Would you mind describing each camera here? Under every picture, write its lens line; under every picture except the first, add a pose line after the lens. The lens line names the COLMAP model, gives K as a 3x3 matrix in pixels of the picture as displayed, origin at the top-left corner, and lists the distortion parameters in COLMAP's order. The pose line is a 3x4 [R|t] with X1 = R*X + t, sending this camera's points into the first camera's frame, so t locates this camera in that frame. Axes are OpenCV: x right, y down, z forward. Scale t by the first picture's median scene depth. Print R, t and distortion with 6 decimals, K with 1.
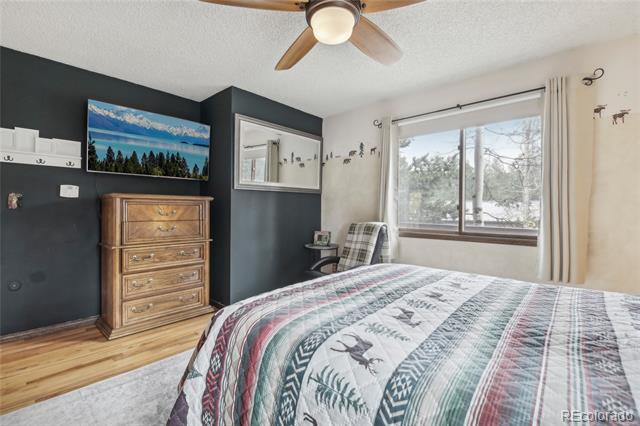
lens RADIAL K [[285.5, 0, 317.0], [0, 285.5, 212.0], [0, 0, 1]] dist [-0.007477, -0.007110]
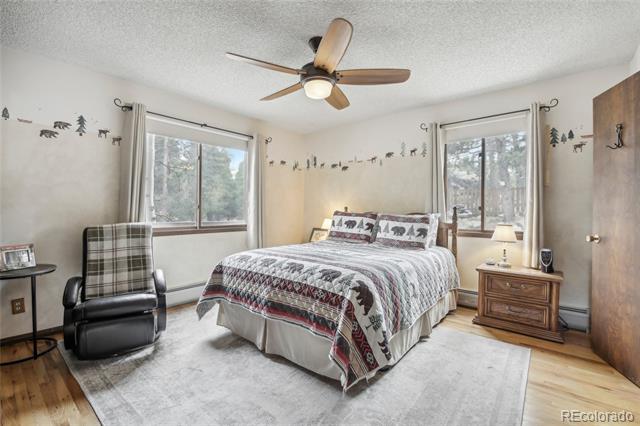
lens RADIAL K [[285.5, 0, 320.0], [0, 285.5, 208.7], [0, 0, 1]] dist [-0.007477, -0.007110]
pose [[-0.042391, 0.006453, 0.999080, -0.378027], [0.012720, 0.999902, -0.005919, 0.003310], [-0.999020, 0.012457, -0.042469, 0.273464]]
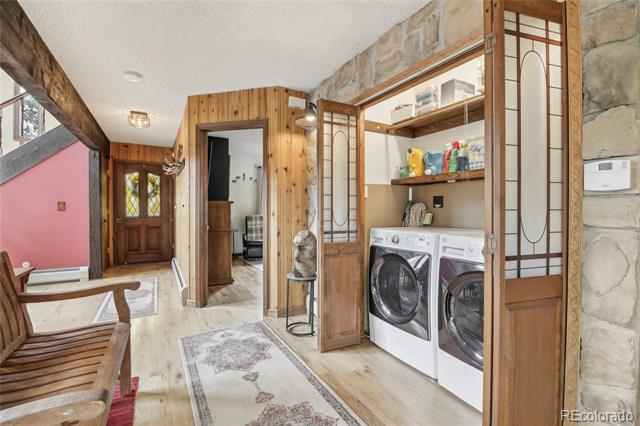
lens RADIAL K [[285.5, 0, 318.6], [0, 285.5, 202.2], [0, 0, 1]] dist [-0.007477, -0.007110]
pose [[0.317626, 0.016145, 0.948079, -0.946044], [0.015145, 0.999641, -0.022097, -0.001539], [-0.948095, 0.021378, 0.317267, -0.038904]]
